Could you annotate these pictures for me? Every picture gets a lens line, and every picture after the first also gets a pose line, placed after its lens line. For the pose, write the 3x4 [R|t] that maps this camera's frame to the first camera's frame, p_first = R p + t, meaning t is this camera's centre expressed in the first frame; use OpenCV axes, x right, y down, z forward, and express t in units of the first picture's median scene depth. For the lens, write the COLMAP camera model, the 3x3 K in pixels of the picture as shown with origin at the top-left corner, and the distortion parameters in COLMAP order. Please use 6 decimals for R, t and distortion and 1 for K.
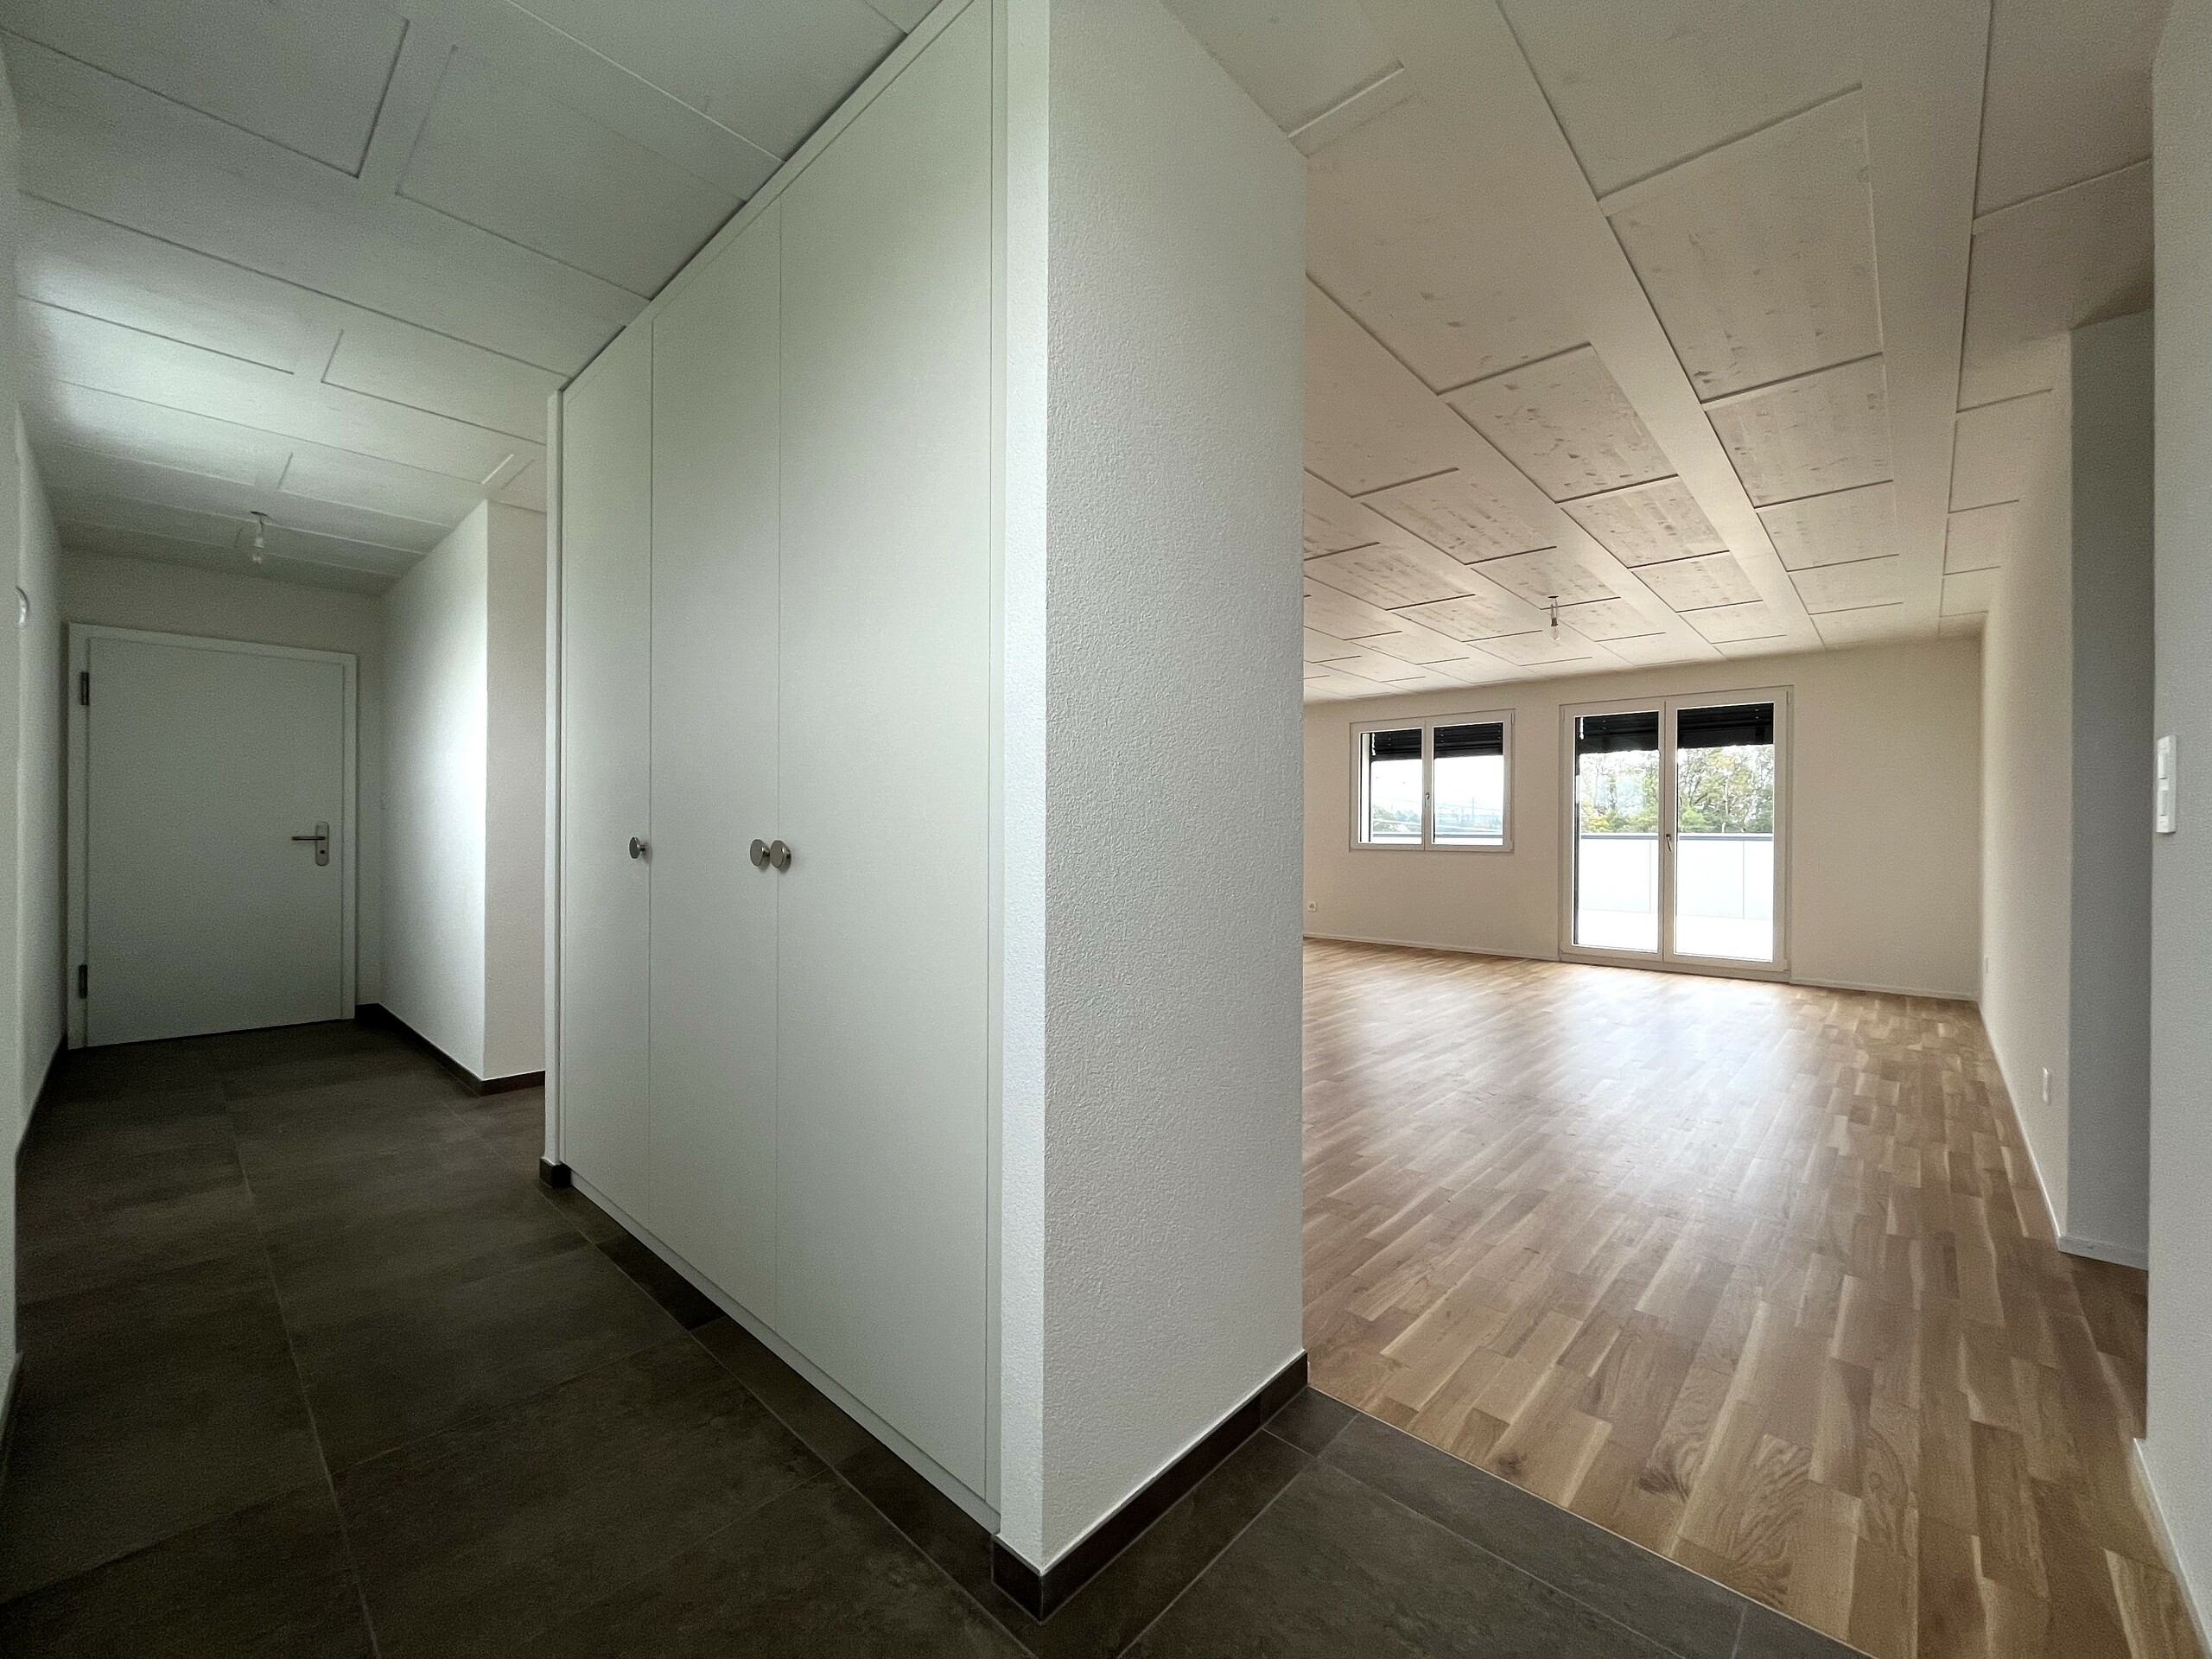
lens RADIAL K [[895.5, 0, 1091.8], [0, 895.5, 834.6], [0, 0, 1]] dist [0.000951, 0.000360]
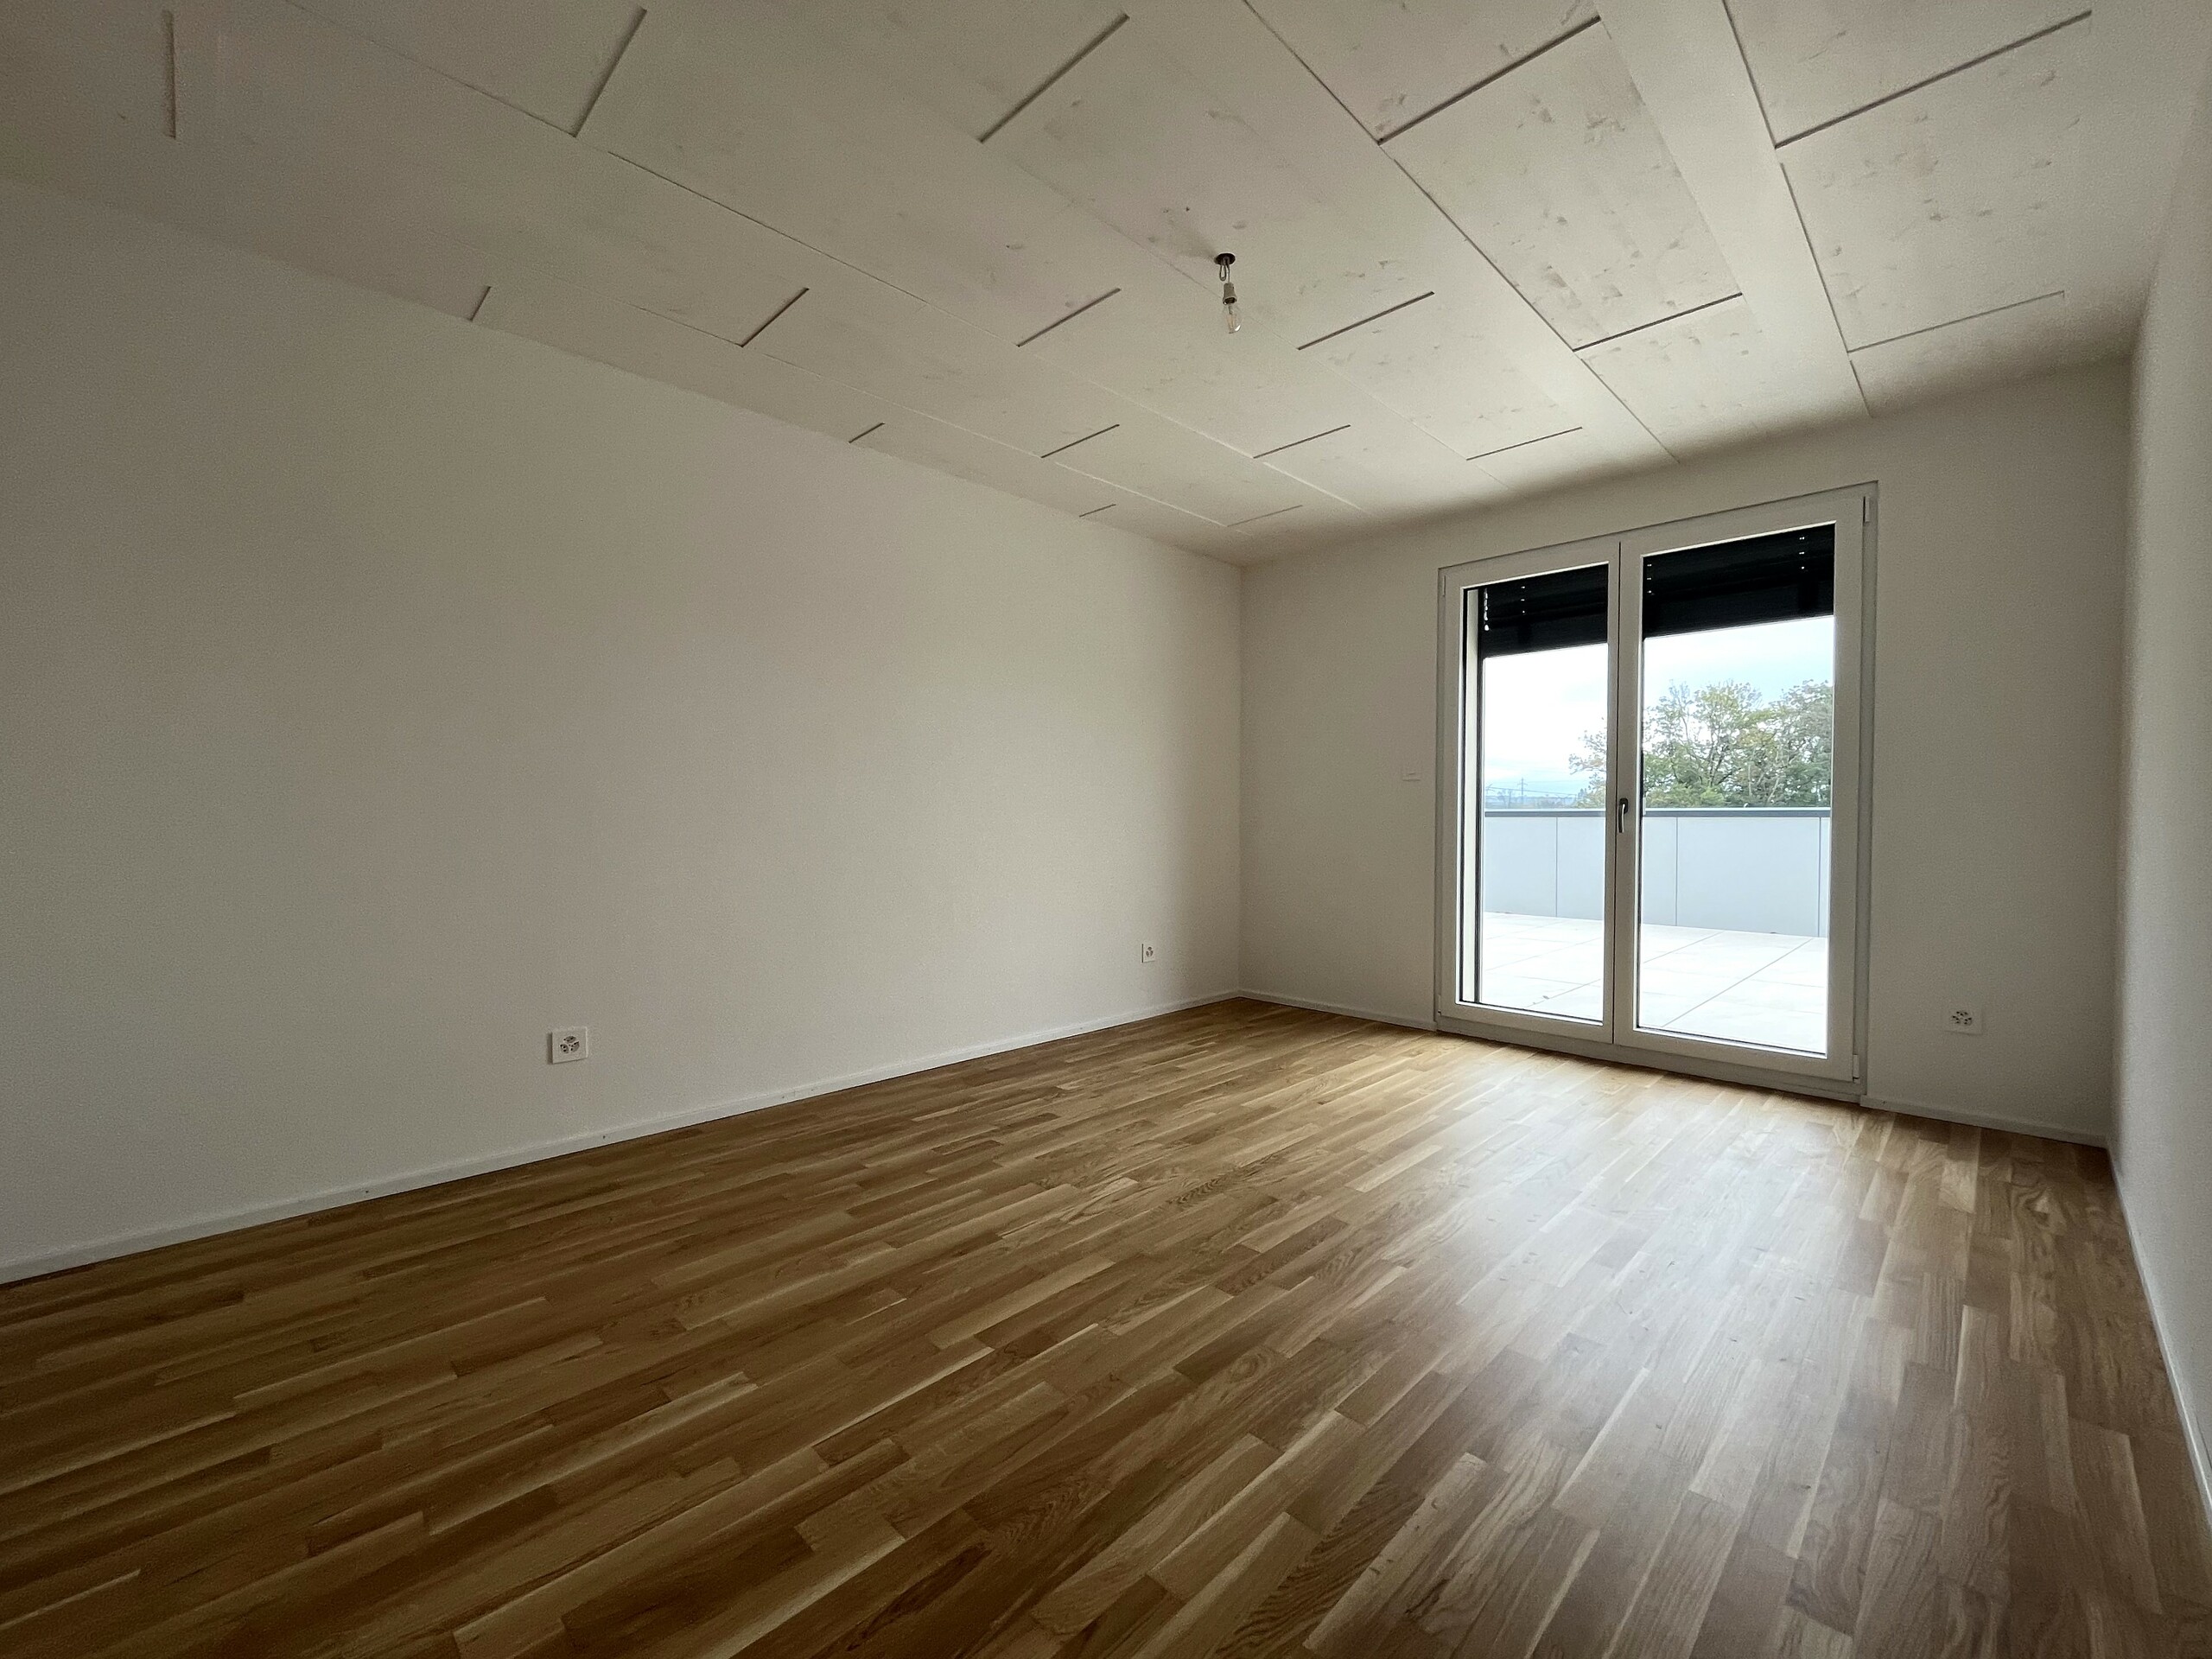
lens RADIAL K [[895.5, 0, 1101.9], [0, 895.5, 825.1], [0, 0, 1]] dist [0.000951, 0.000360]
pose [[0.998499, 0.002764, -0.054706, 0.370360], [-0.002243, 0.999952, 0.009579, 0.009216], [0.054730, -0.009442, 0.998457, 0.466356]]
